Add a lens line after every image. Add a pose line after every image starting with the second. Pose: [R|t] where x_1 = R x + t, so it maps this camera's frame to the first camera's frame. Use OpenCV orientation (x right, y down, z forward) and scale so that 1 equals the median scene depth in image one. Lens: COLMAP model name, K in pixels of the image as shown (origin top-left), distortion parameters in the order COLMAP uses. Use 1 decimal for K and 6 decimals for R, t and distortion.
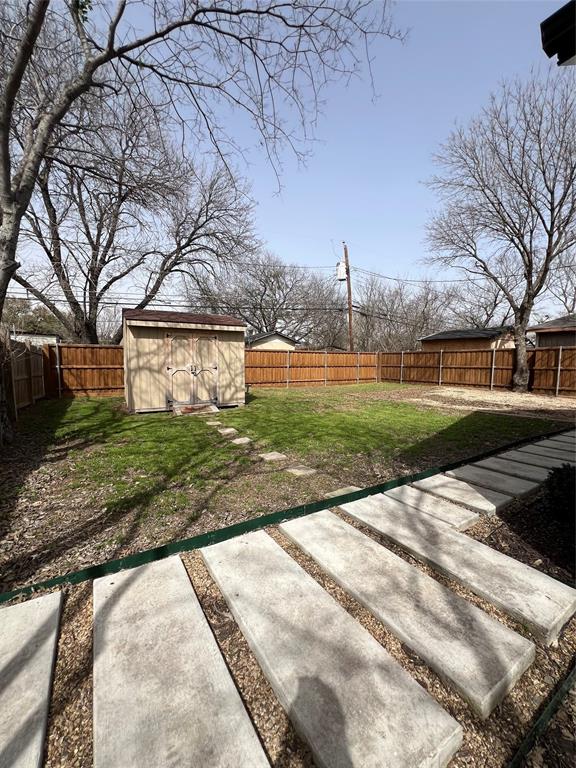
lens RADIAL K [[305.1, 0, 287.8], [0, 305.1, 385.5], [0, 0, 1]] dist [-0.000477, 0.001164]
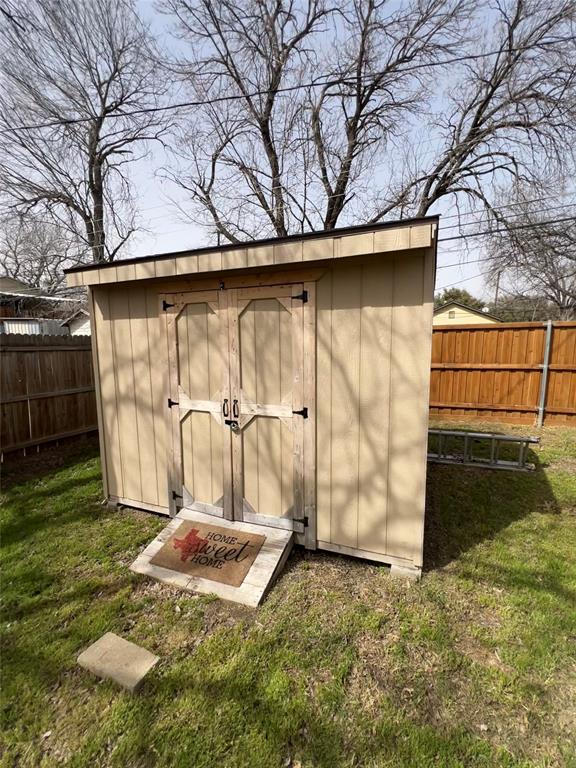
lens RADIAL K [[331.5, 0, 290.9], [0, 331.5, 387.9], [0, 0, 1]] dist [-0.004253, -0.000265]
pose [[0.597892, 0.112090, -0.793701, -0.022024], [-0.055205, 0.993582, 0.098732, -0.115185], [0.799674, -0.015215, 0.600242, 0.864061]]
